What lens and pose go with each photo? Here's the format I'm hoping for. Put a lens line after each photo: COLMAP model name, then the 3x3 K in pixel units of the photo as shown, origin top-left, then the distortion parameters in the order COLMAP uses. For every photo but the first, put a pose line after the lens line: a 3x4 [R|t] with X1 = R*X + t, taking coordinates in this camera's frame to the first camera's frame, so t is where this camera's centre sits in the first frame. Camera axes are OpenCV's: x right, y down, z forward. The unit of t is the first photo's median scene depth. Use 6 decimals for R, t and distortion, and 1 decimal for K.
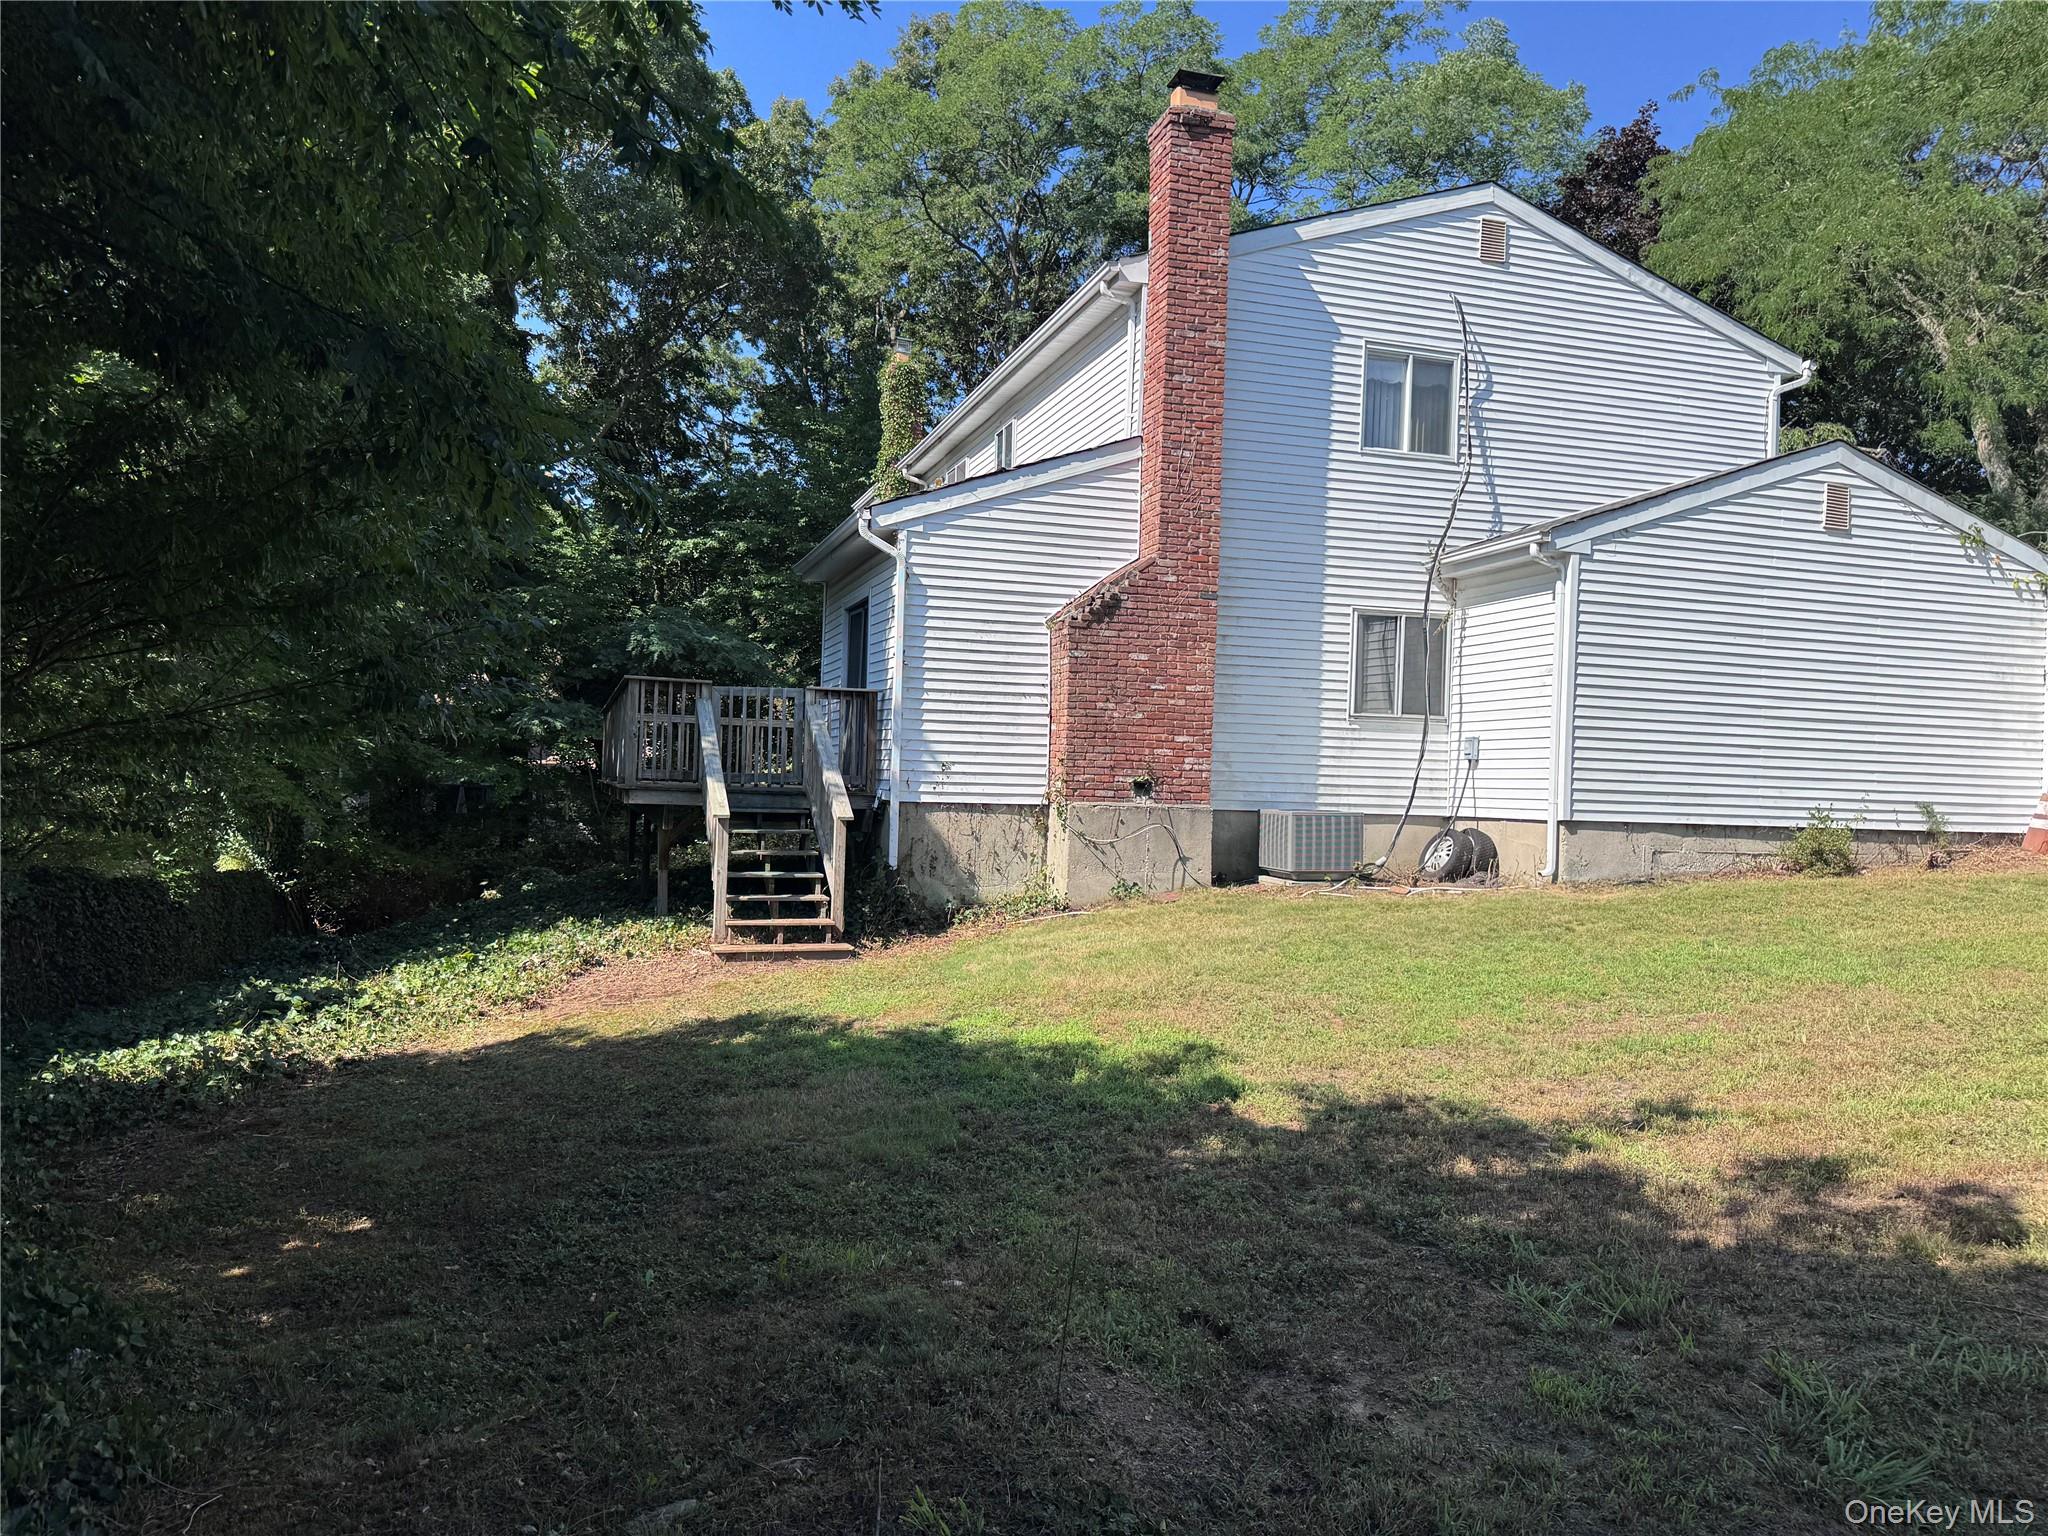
lens RADIAL K [[1469.8, 0, 1004.6], [0, 1469.8, 779.3], [0, 0, 1]] dist [0.046796, -0.049332]
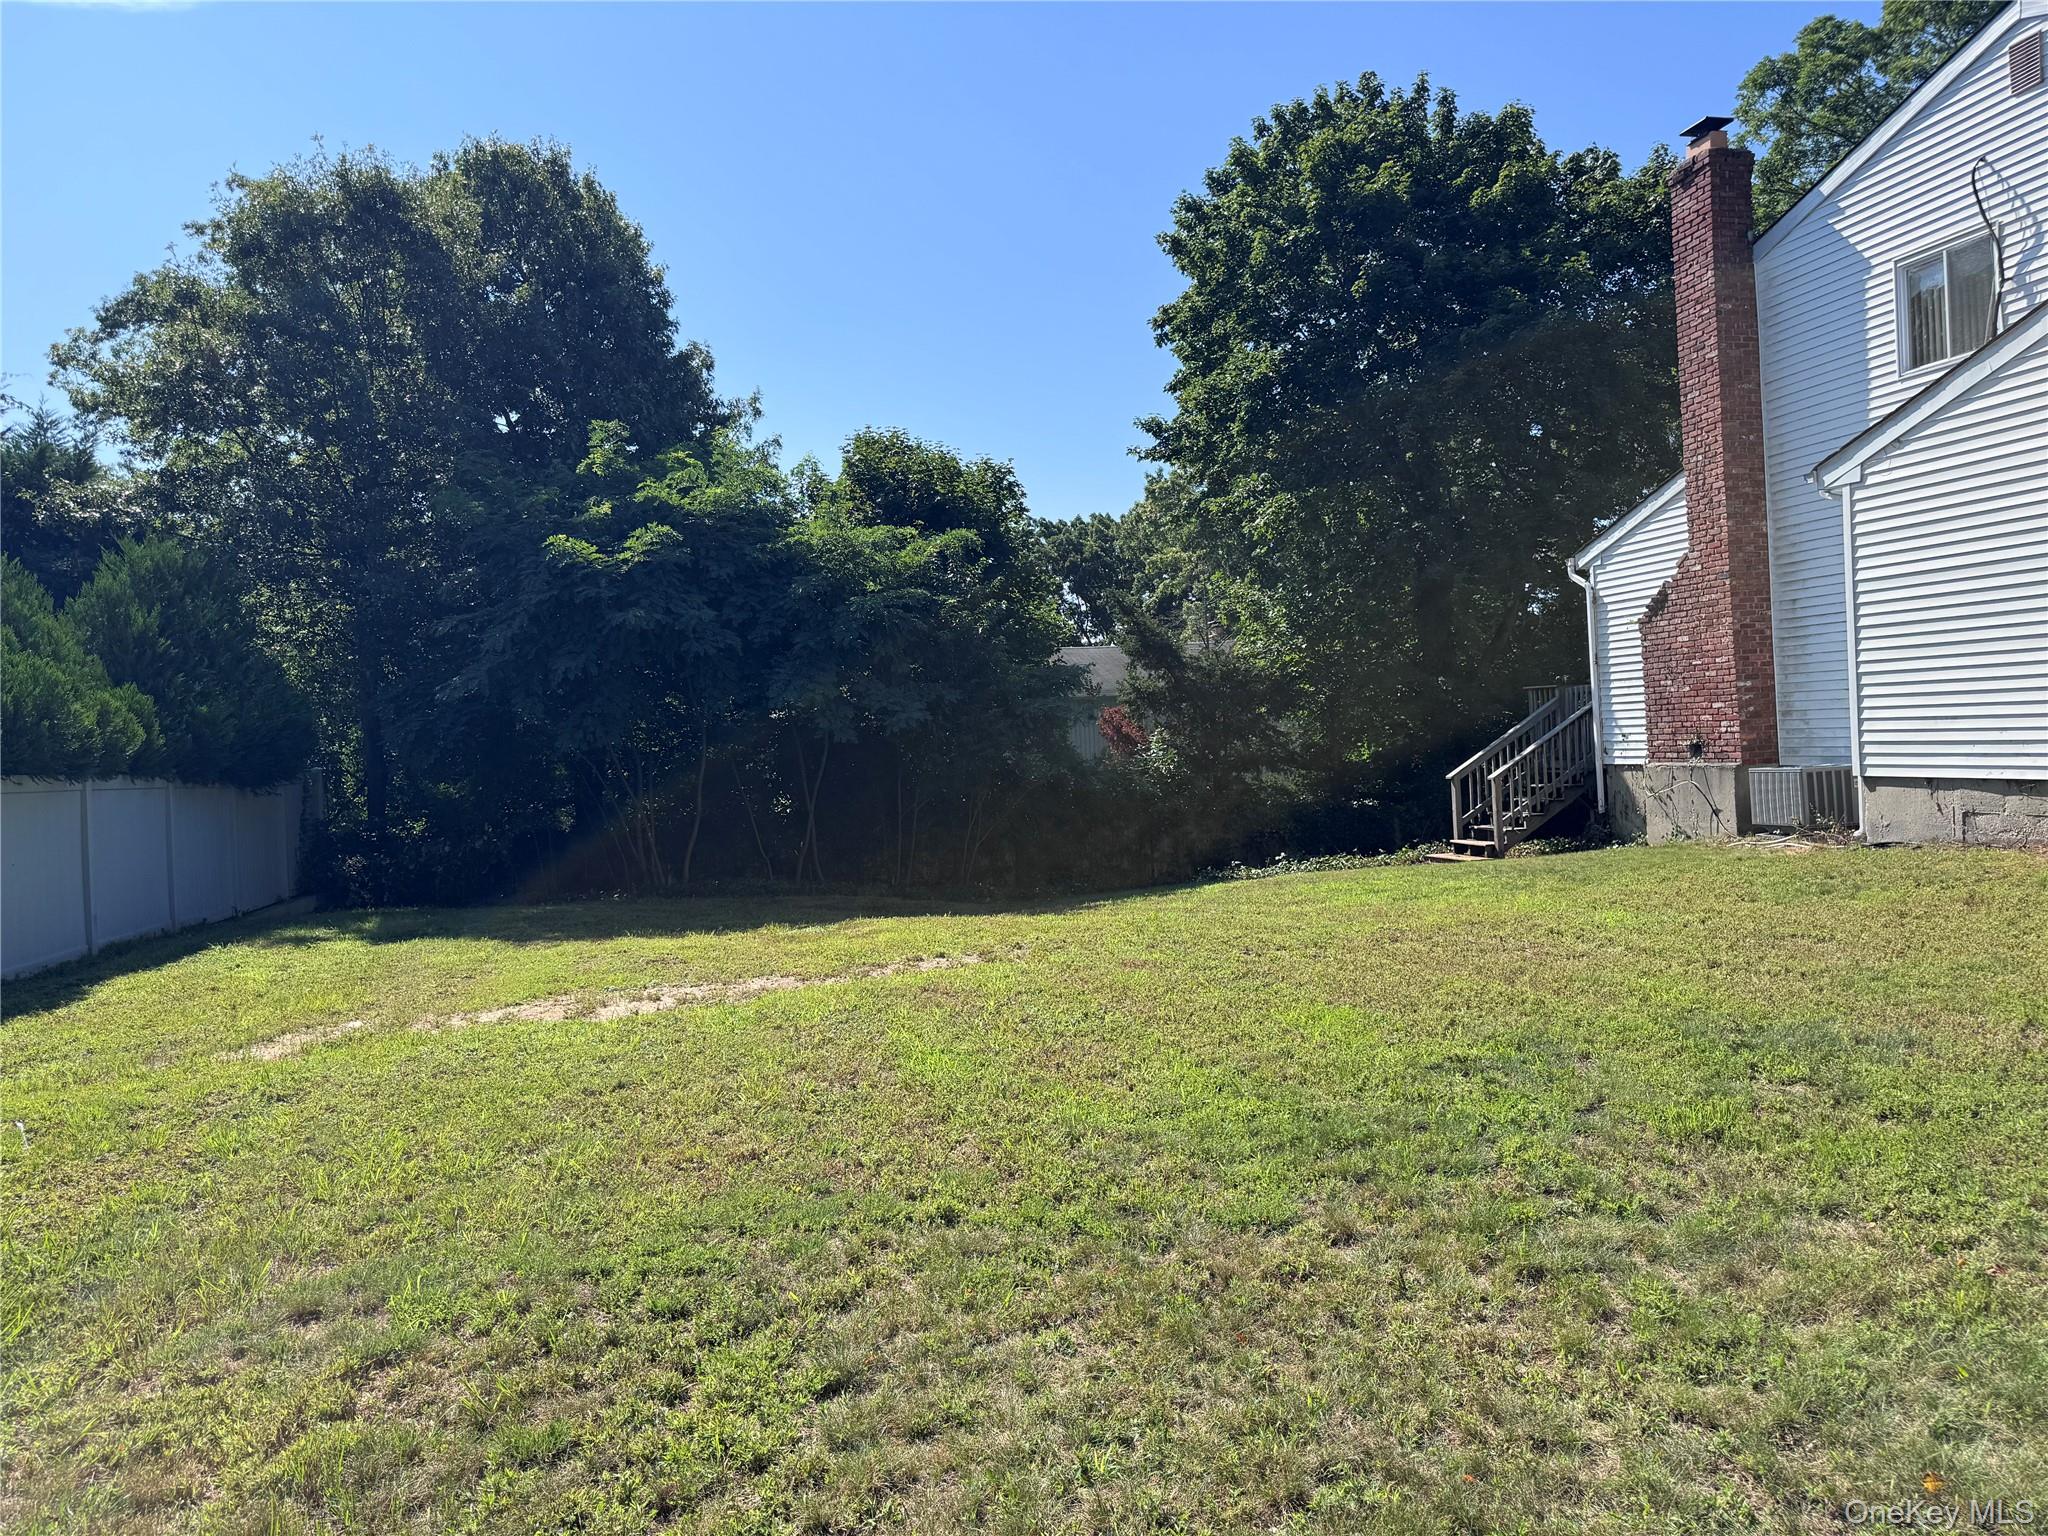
lens RADIAL K [[1469.8, 0, 1018.9], [0, 1469.8, 756.2], [0, 0, 1]] dist [0.046796, -0.049332]
pose [[-0.062751, -0.015468, -0.997909, 1.306616], [0.048543, 0.998649, -0.018532, 0.006862], [0.996848, -0.049604, -0.061916, 0.529671]]
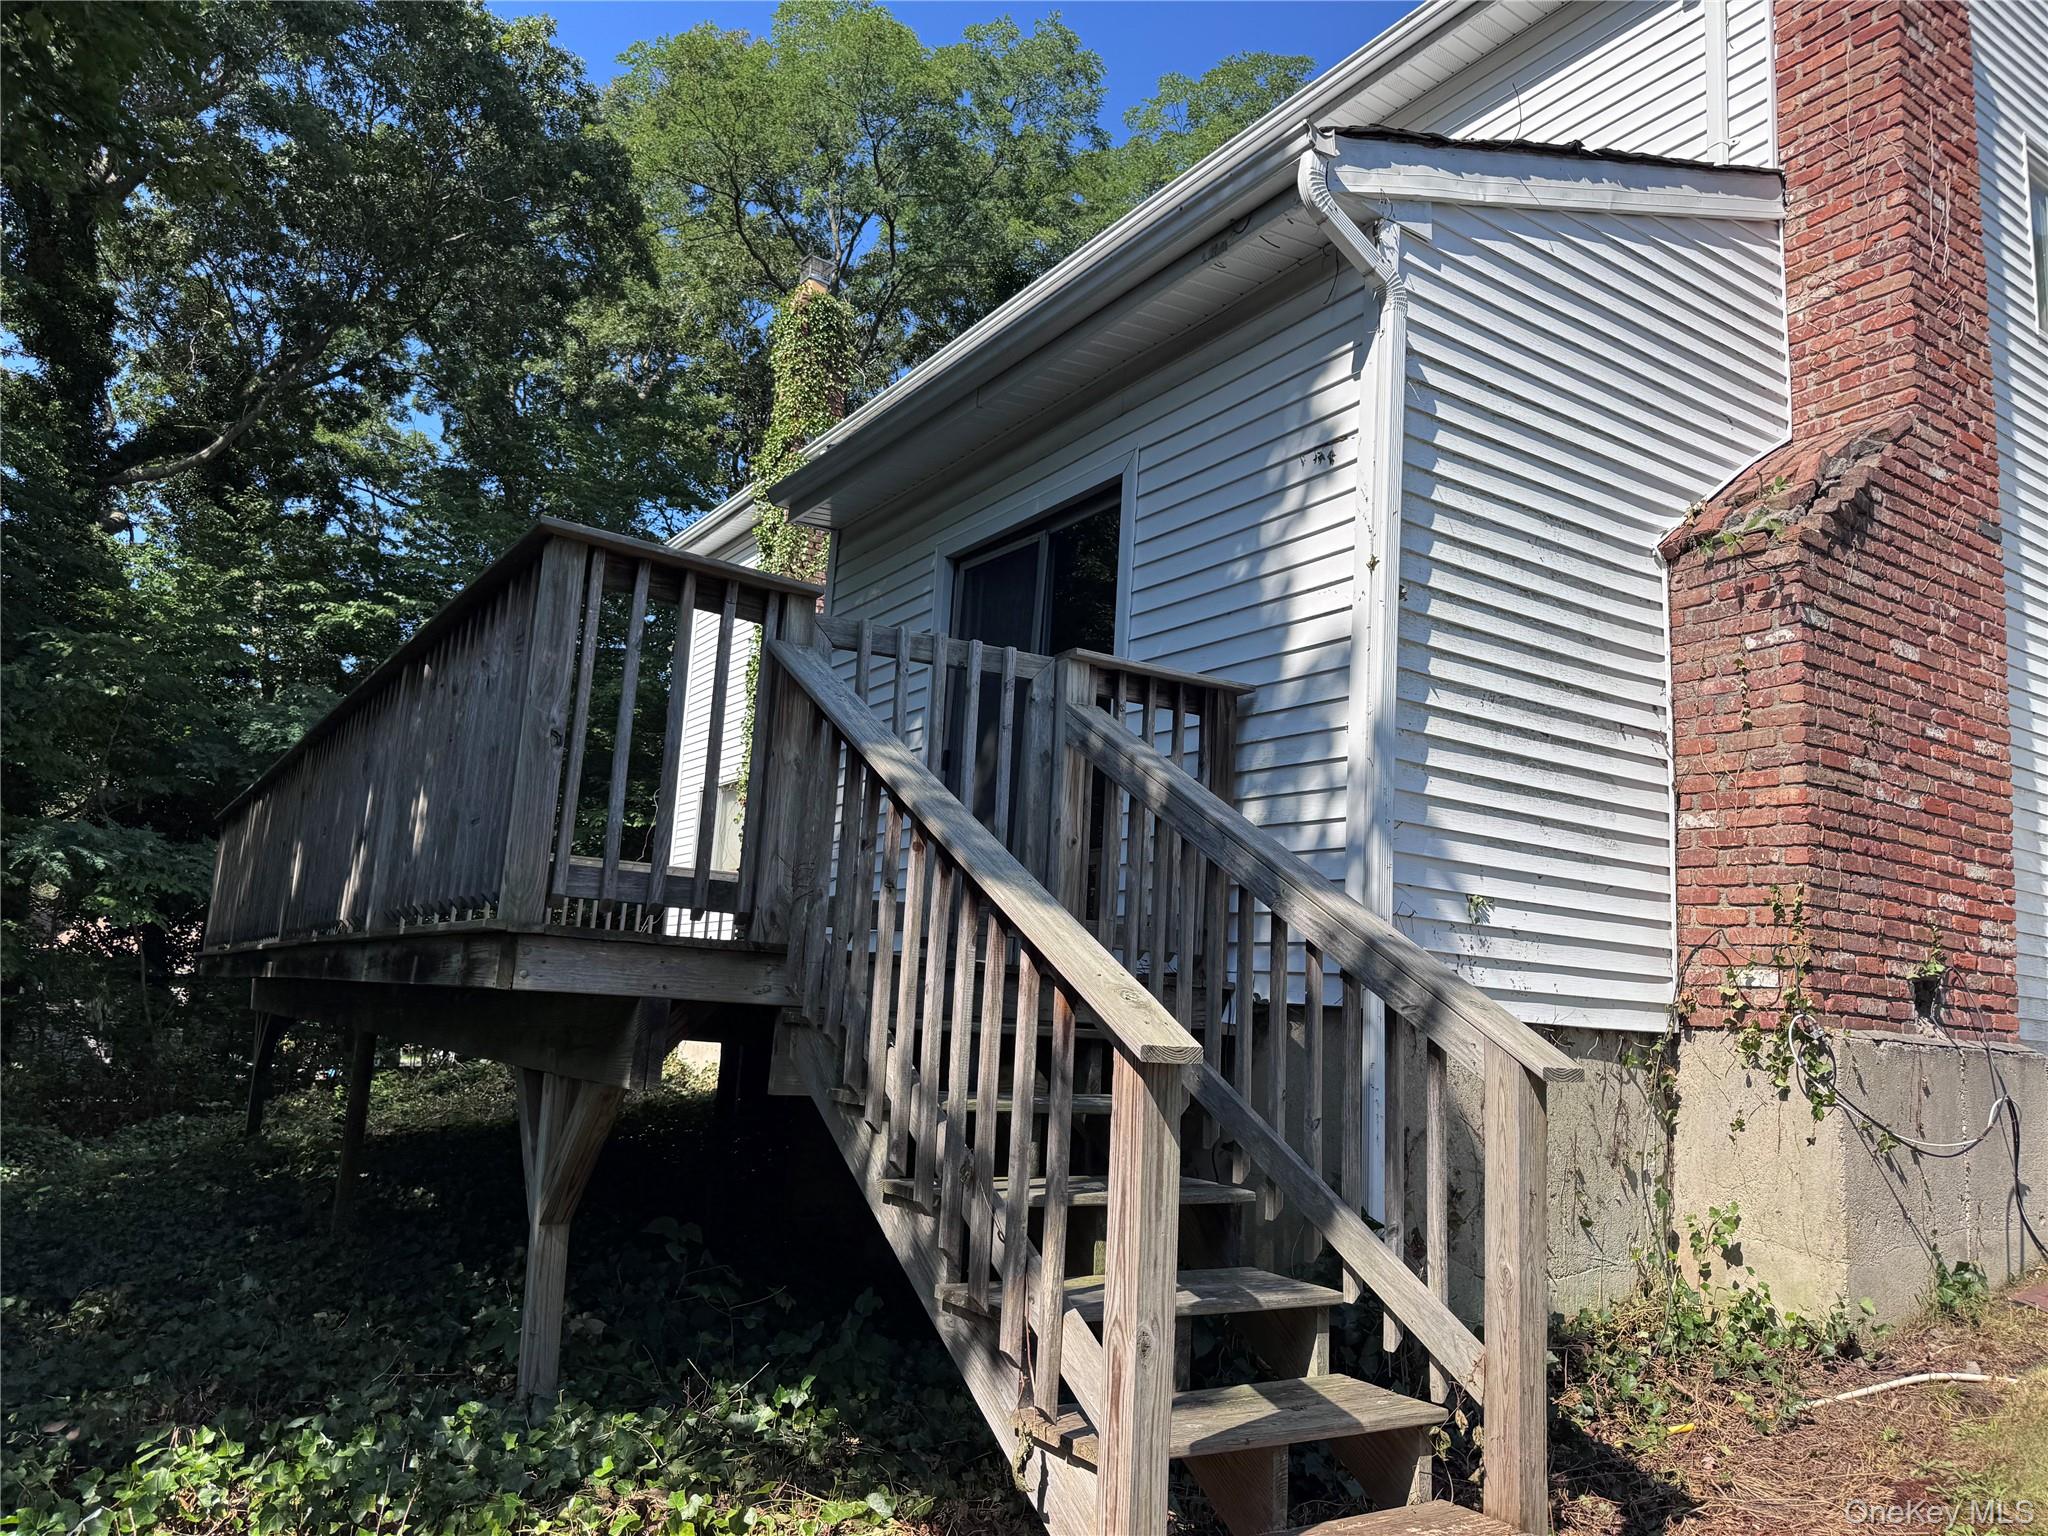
lens RADIAL K [[1469.8, 0, 1009.8], [0, 1469.8, 766.7], [0, 0, 1]] dist [0.046796, -0.049332]
pose [[0.961515, 0.073420, 0.264760, -0.233018], [-0.030619, 0.986266, -0.162304, 0.016813], [-0.273040, 0.147951, 0.950558, 0.692796]]
